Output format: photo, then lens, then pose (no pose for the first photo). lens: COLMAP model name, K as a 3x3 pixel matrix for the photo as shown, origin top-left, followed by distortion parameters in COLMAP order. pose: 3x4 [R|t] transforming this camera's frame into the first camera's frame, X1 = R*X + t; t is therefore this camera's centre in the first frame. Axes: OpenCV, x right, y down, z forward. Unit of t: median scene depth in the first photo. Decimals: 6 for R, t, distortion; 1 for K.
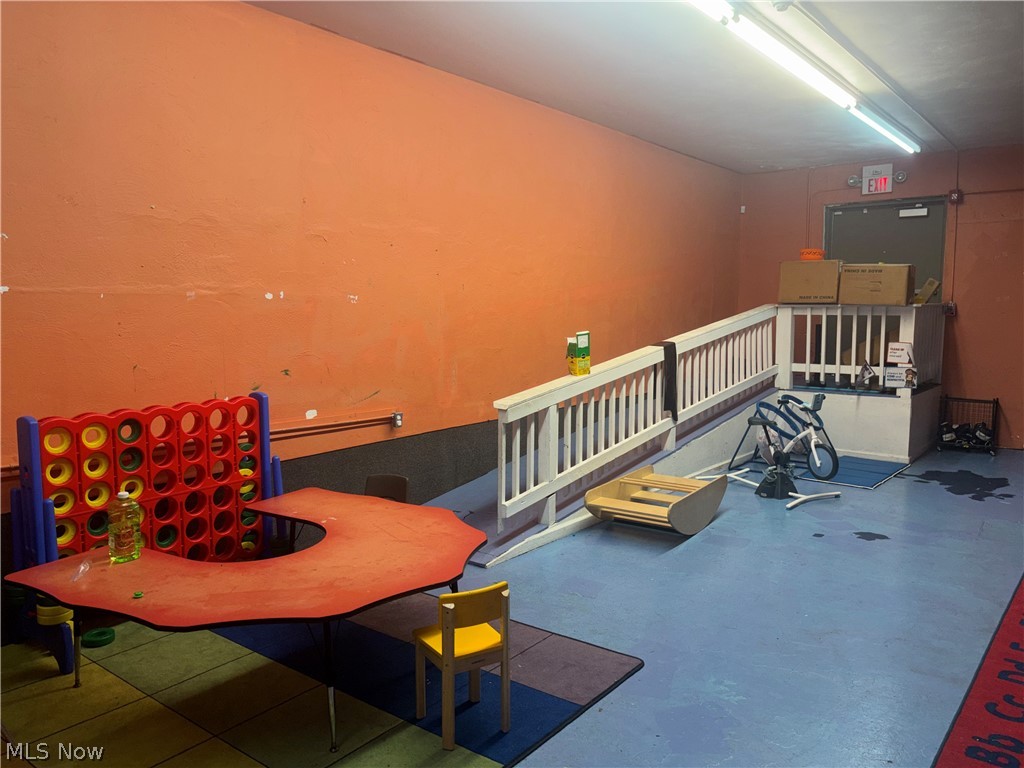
lens RADIAL K [[778.4, 0, 513.3], [0, 778.4, 381.9], [0, 0, 1]] dist [0.040630, -0.027627]
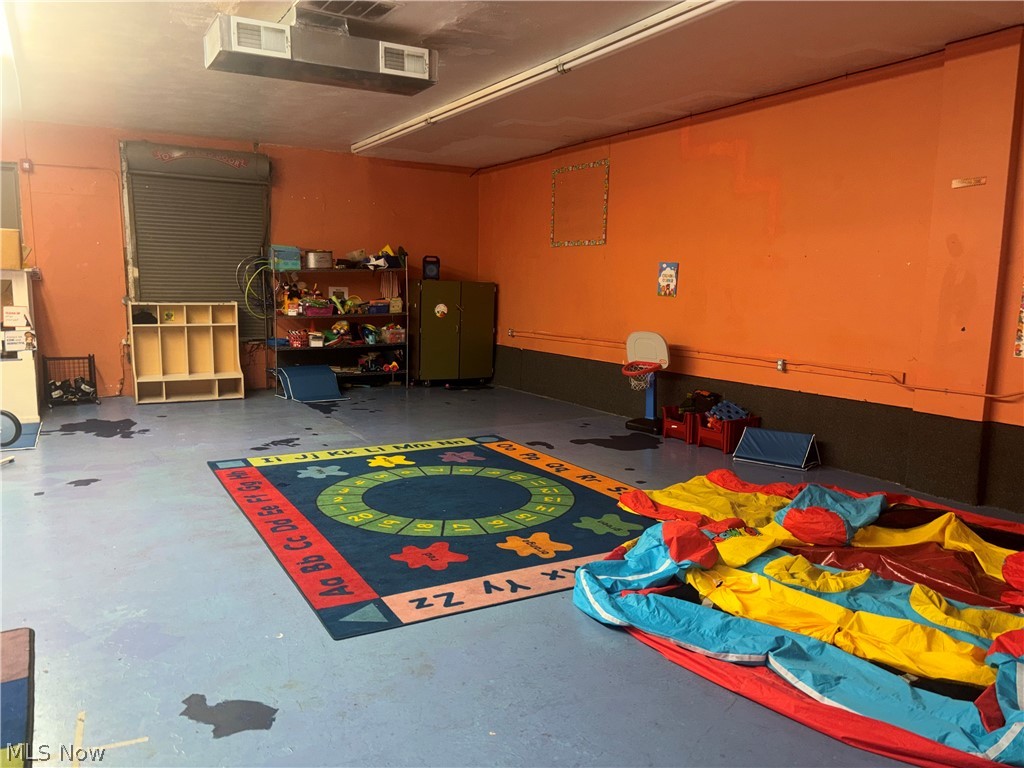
lens RADIAL K [[778.4, 0, 512.2], [0, 778.4, 385.5], [0, 0, 1]] dist [0.040630, -0.027627]
pose [[0.367318, -0.122342, 0.922014, -0.225447], [0.078885, 0.991837, 0.100180, 0.000253], [-0.926744, 0.035936, 0.373971, 0.022858]]
